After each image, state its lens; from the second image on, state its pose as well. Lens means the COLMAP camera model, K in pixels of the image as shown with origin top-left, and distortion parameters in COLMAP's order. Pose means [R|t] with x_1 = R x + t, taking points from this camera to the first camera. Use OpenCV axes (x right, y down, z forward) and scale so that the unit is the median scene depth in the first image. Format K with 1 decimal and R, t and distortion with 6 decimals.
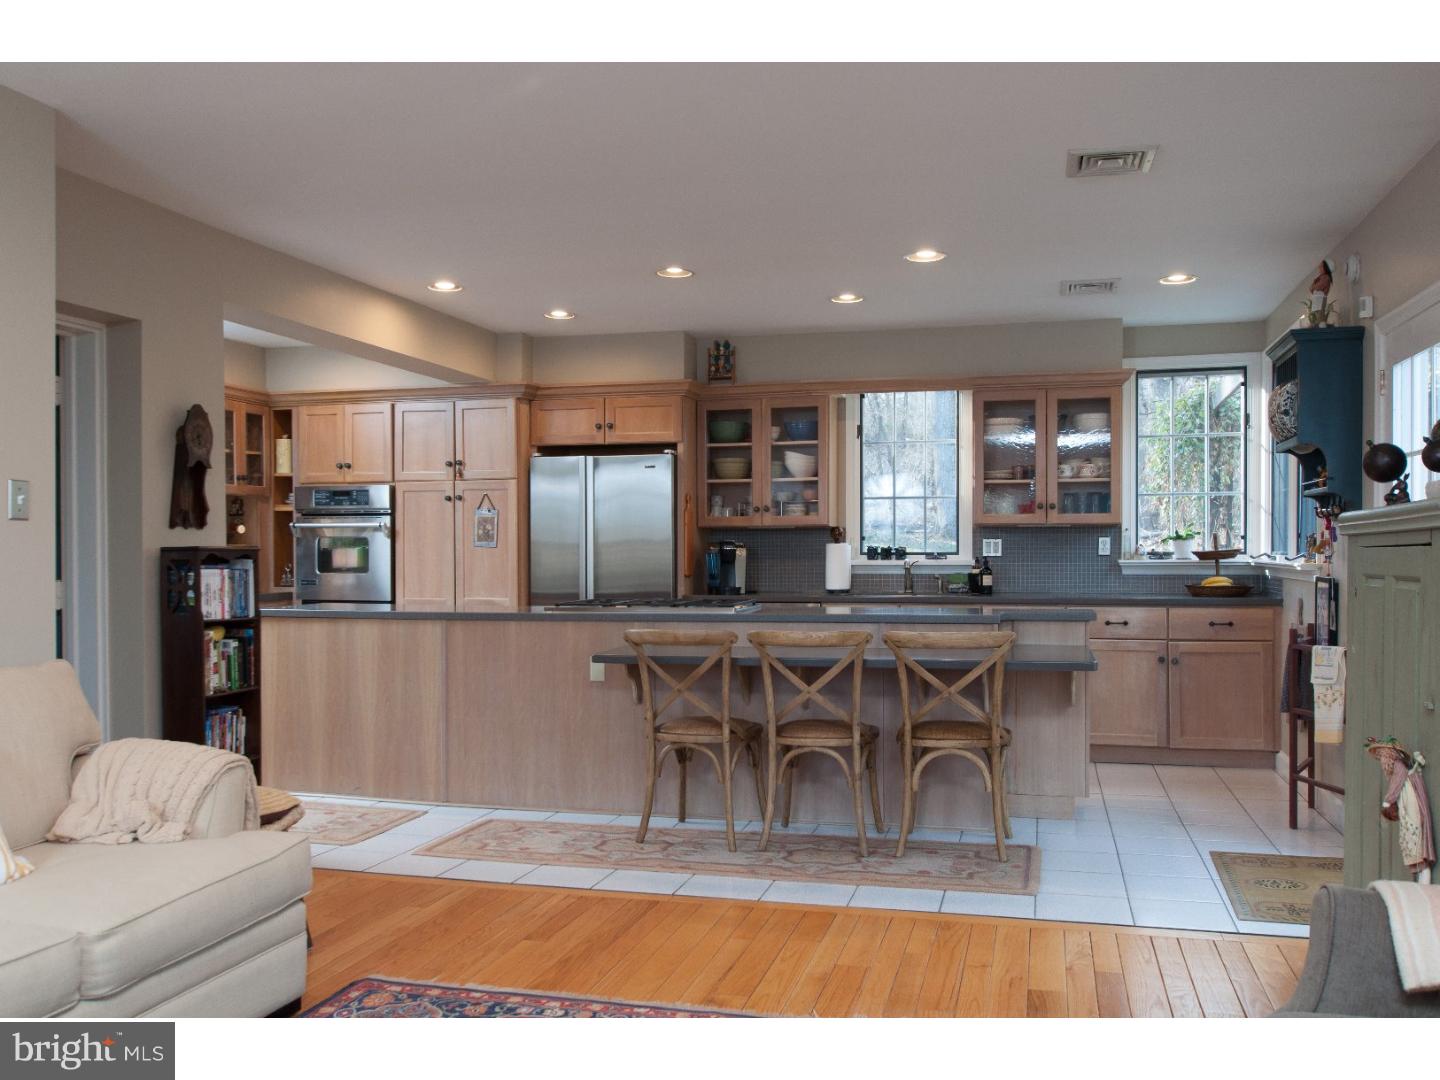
lens RADIAL K [[1237.5, 0, 720.0], [0, 1237.5, 540.0], [0, 0, 1]] dist [-0.001800, -0.000139]
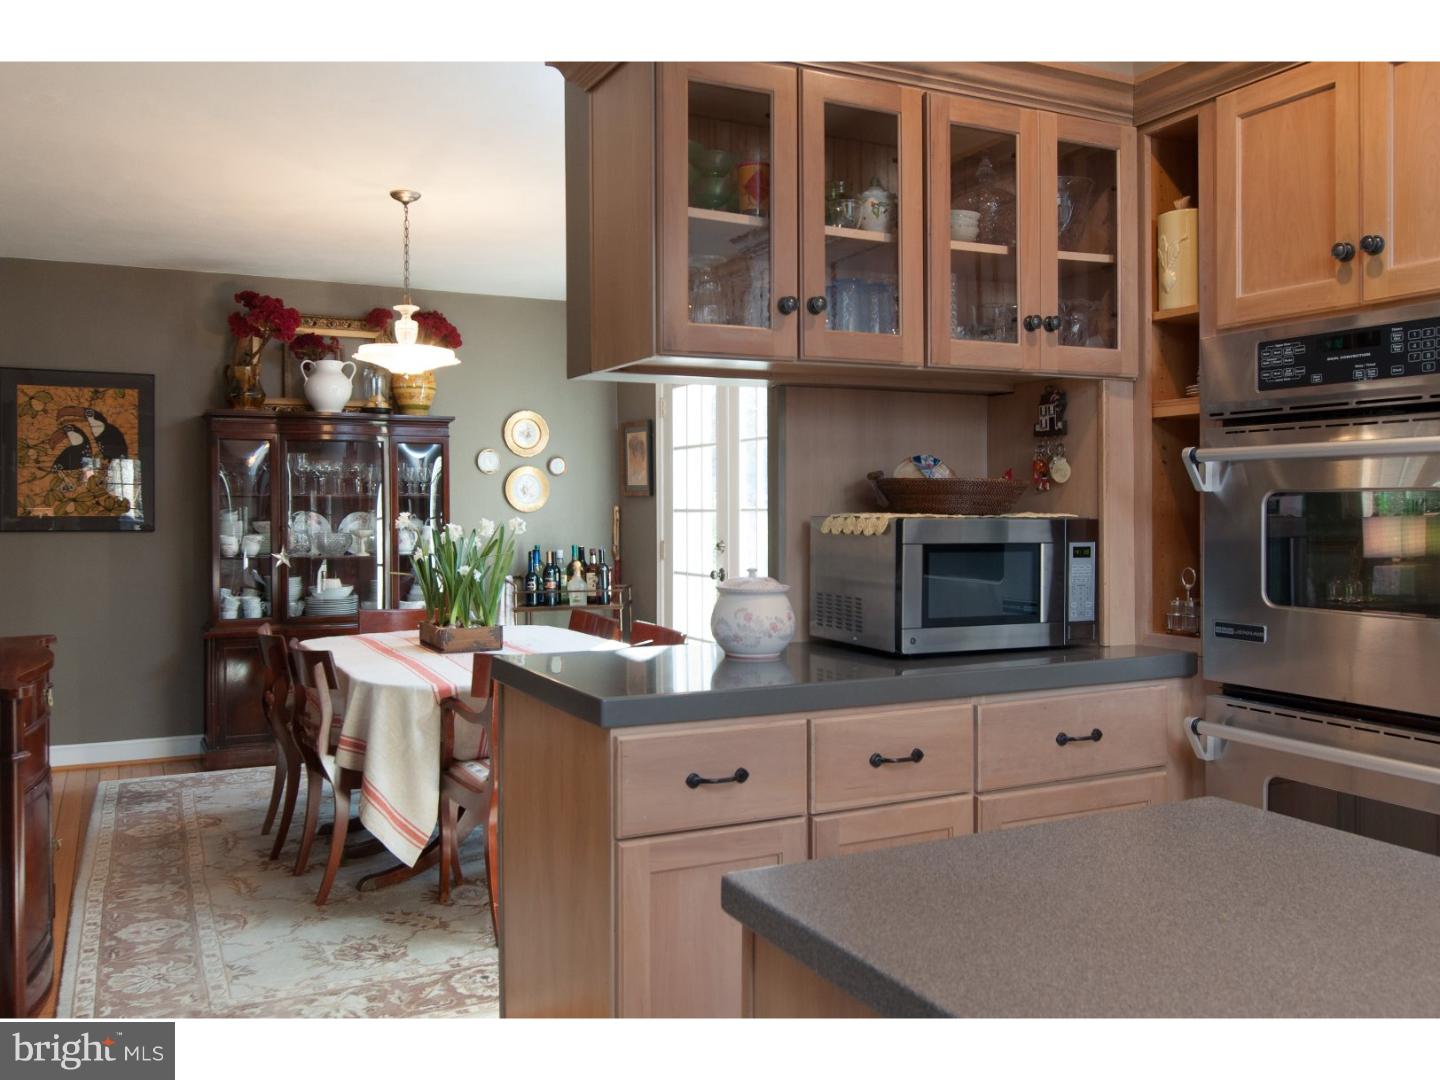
lens RADIAL K [[1193.9, 0, 720.0], [0, 1193.9, 540.0], [0, 0, 1]] dist [-0.014282, -0.004488]
pose [[0.659513, 0.007557, -0.751655, -0.188517], [0.015731, 0.999592, 0.023852, 0.001269], [0.751529, -0.027555, 0.659124, 0.691223]]
